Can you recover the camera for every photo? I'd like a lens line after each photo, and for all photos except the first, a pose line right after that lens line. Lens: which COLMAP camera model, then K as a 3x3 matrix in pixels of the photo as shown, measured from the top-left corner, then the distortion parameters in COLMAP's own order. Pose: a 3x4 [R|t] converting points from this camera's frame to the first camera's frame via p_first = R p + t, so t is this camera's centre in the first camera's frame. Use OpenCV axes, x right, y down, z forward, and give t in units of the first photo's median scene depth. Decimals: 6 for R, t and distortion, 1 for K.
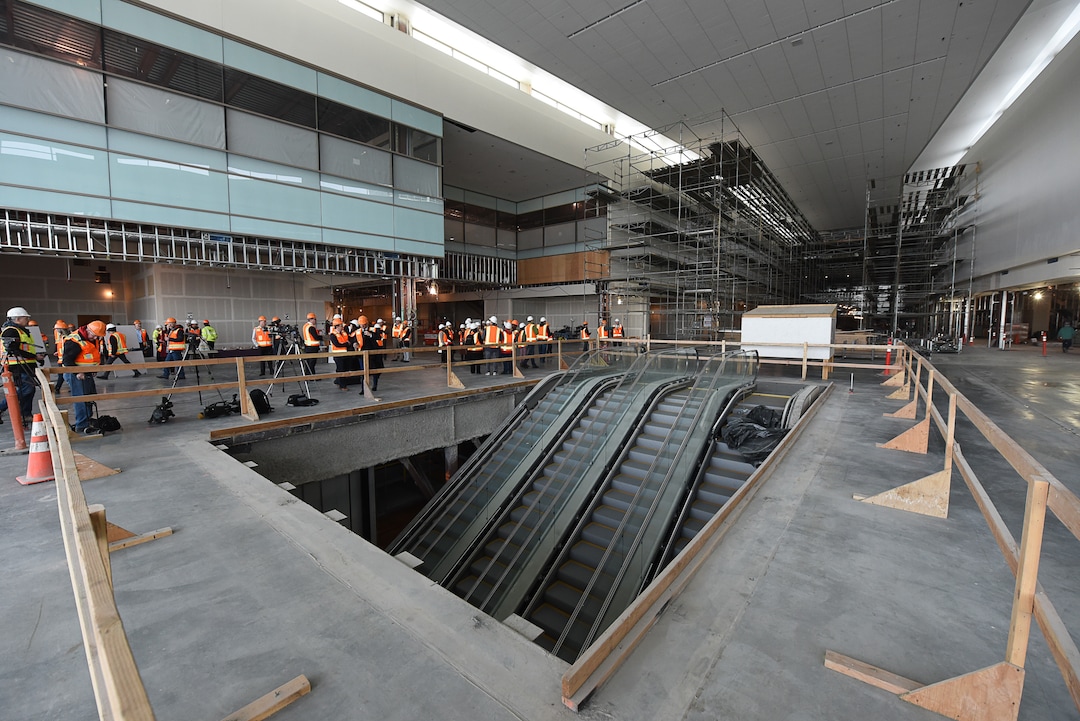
lens RADIAL K [[430.0, 0, 535.6], [0, 430.0, 359.2], [0, 0, 1]] dist [-0.018000, -0.000413]
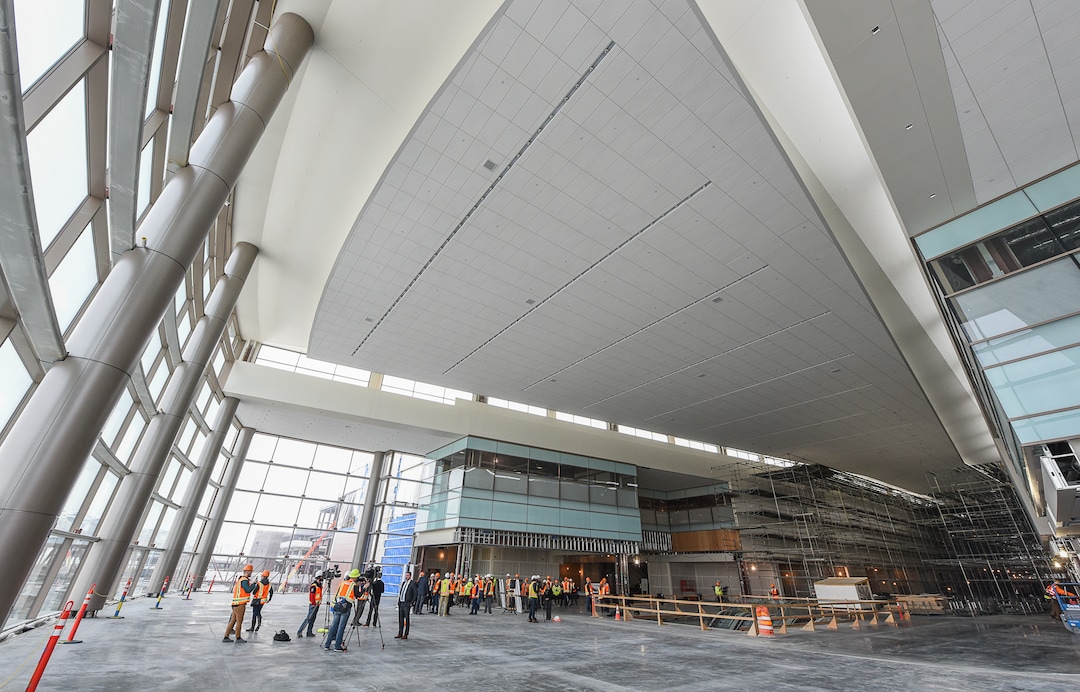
lens RADIAL K [[430.3, 0, 536.0], [0, 430.3, 335.2], [0, 0, 1]] dist [-0.008630, -0.000079]
pose [[0.967742, -0.095878, -0.232987, -0.103821], [-0.052268, 0.828237, -0.557935, 0.059909], [0.246462, 0.552115, 0.796508, -0.789522]]
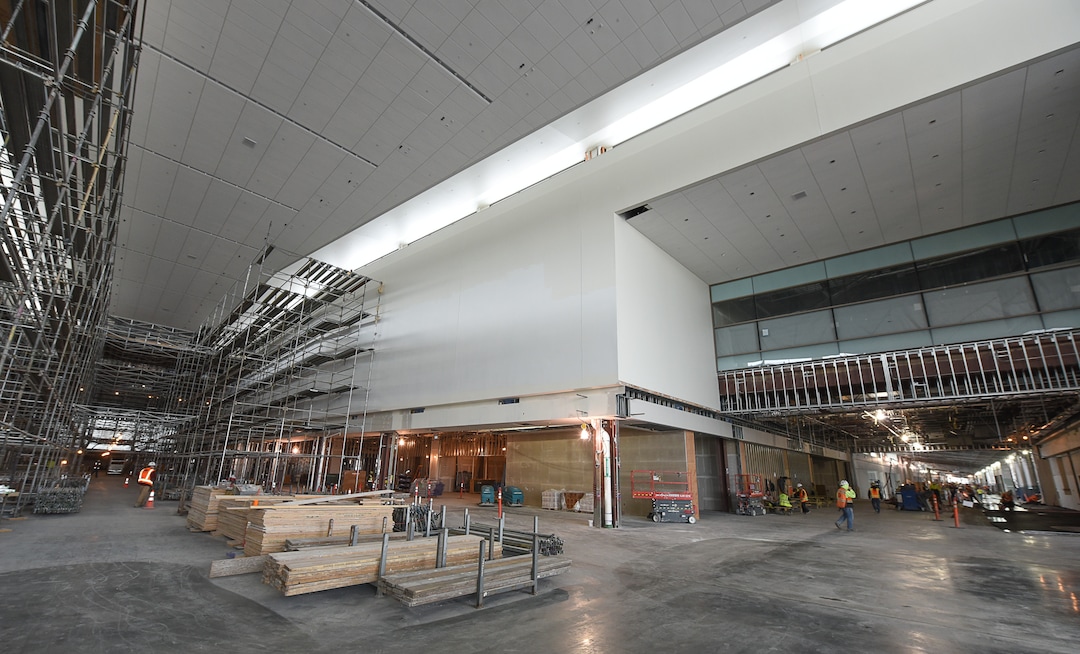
lens RADIAL K [[428.3, 0, 535.7], [0, 428.3, 359.8], [0, 0, 1]] dist [-0.021079, -0.000127]
pose [[0.084323, 0.261711, 0.961456, 0.271805], [0.057494, 0.962007, -0.266903, -0.057645], [-0.994778, 0.077784, 0.066073, 0.640717]]
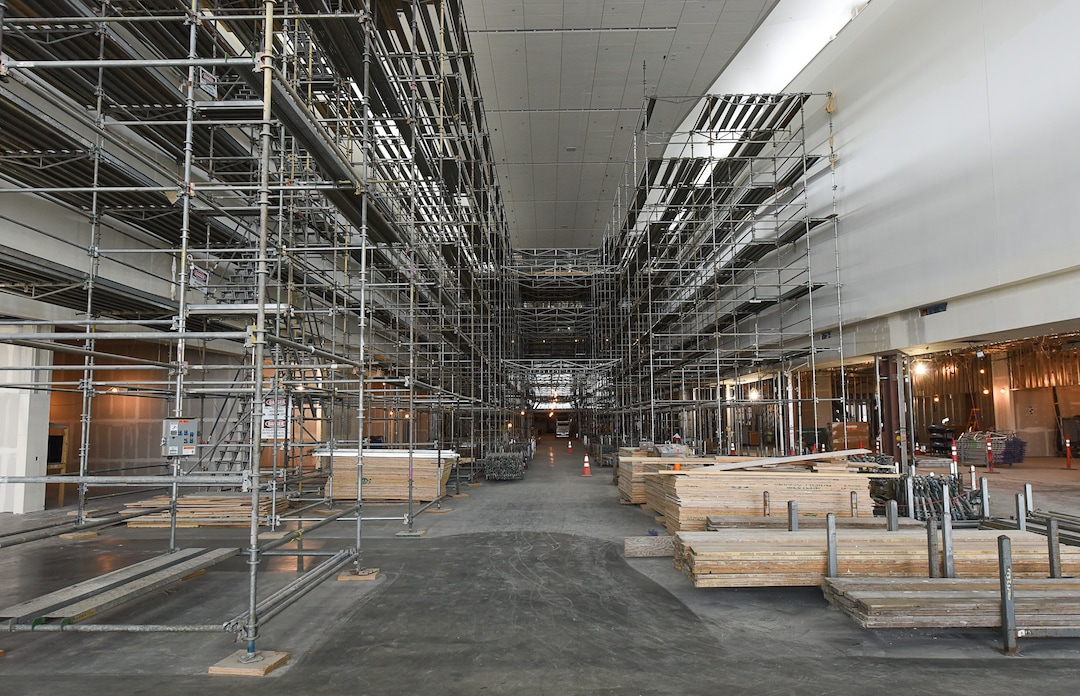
lens RADIAL K [[734.5, 0, 537.5], [0, 734.5, 353.4], [0, 0, 1]] dist [0.003403, -0.000664]
pose [[0.782482, 0.055578, 0.620187, 0.276805], [0.056297, 0.985615, -0.159354, -0.053033], [-0.620123, 0.159607, 0.768097, 0.607270]]
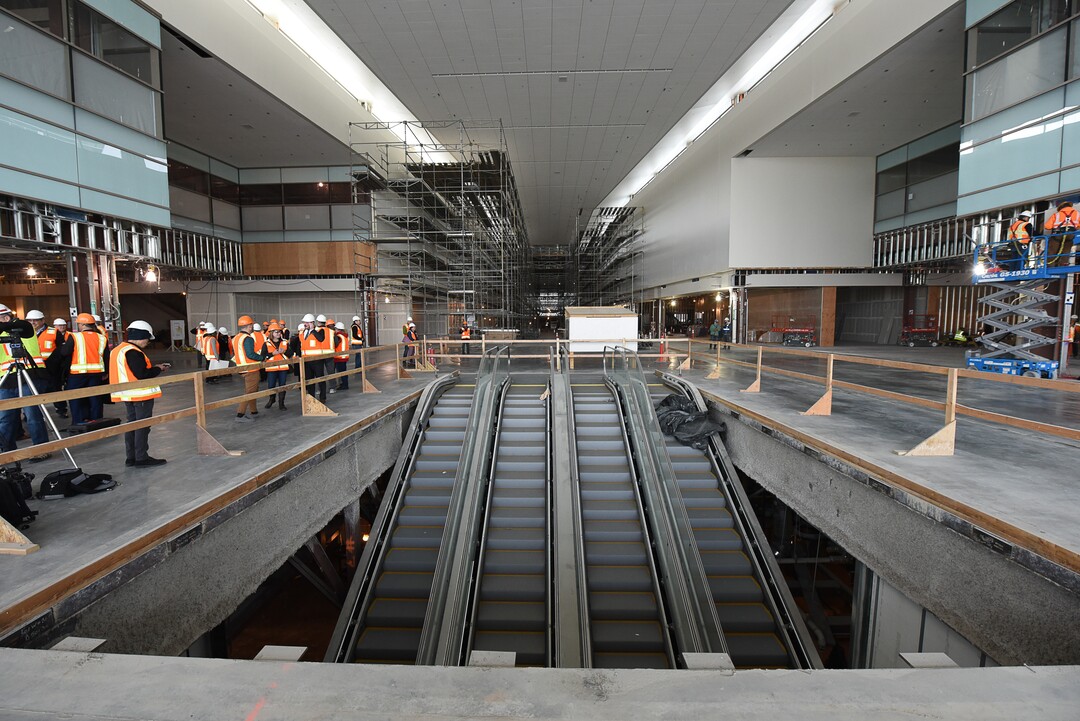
lens RADIAL K [[430.0, 0, 535.6], [0, 430.0, 359.2], [0, 0, 1]] dist [-0.018000, -0.000413]
pose [[0.791681, -0.055697, 0.608390, -0.130487], [0.056449, 0.998244, 0.017932, -0.007303], [-0.608321, 0.020146, 0.793436, 0.092089]]
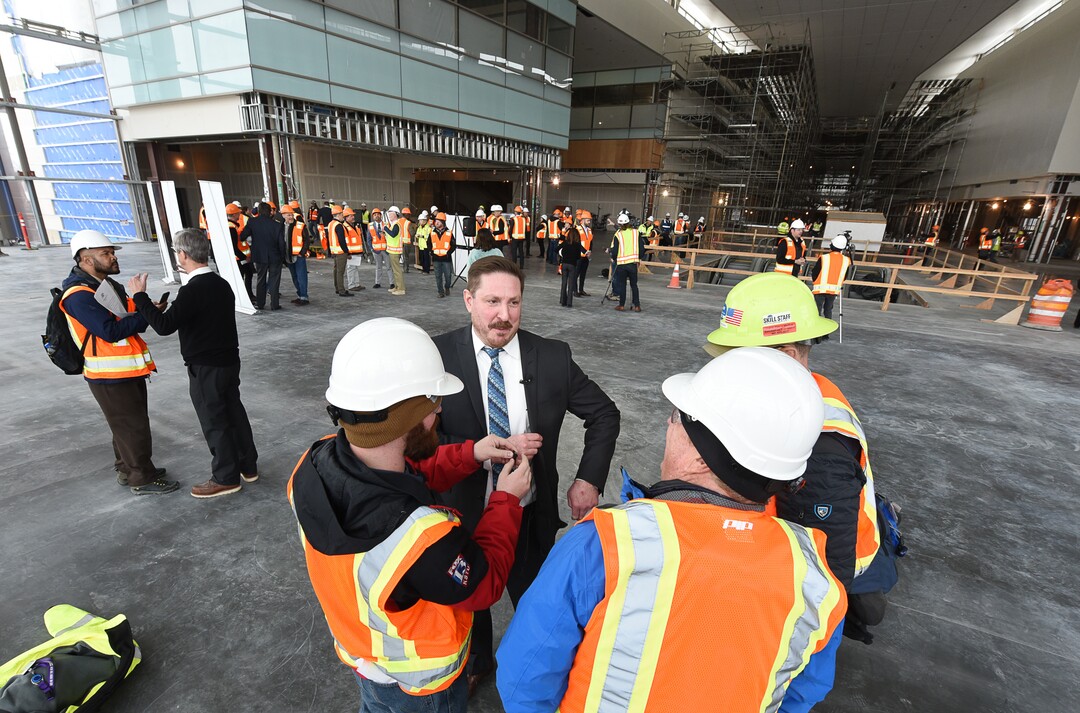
lens RADIAL K [[514.8, 0, 523.5], [0, 514.8, 406.7], [0, 0, 1]] dist [-0.018803, -0.000833]
pose [[0.984895, -0.027508, 0.170951, -0.426852], [-0.023594, 0.956771, 0.289883, 0.015359], [-0.171535, -0.289538, 0.941671, -0.323138]]
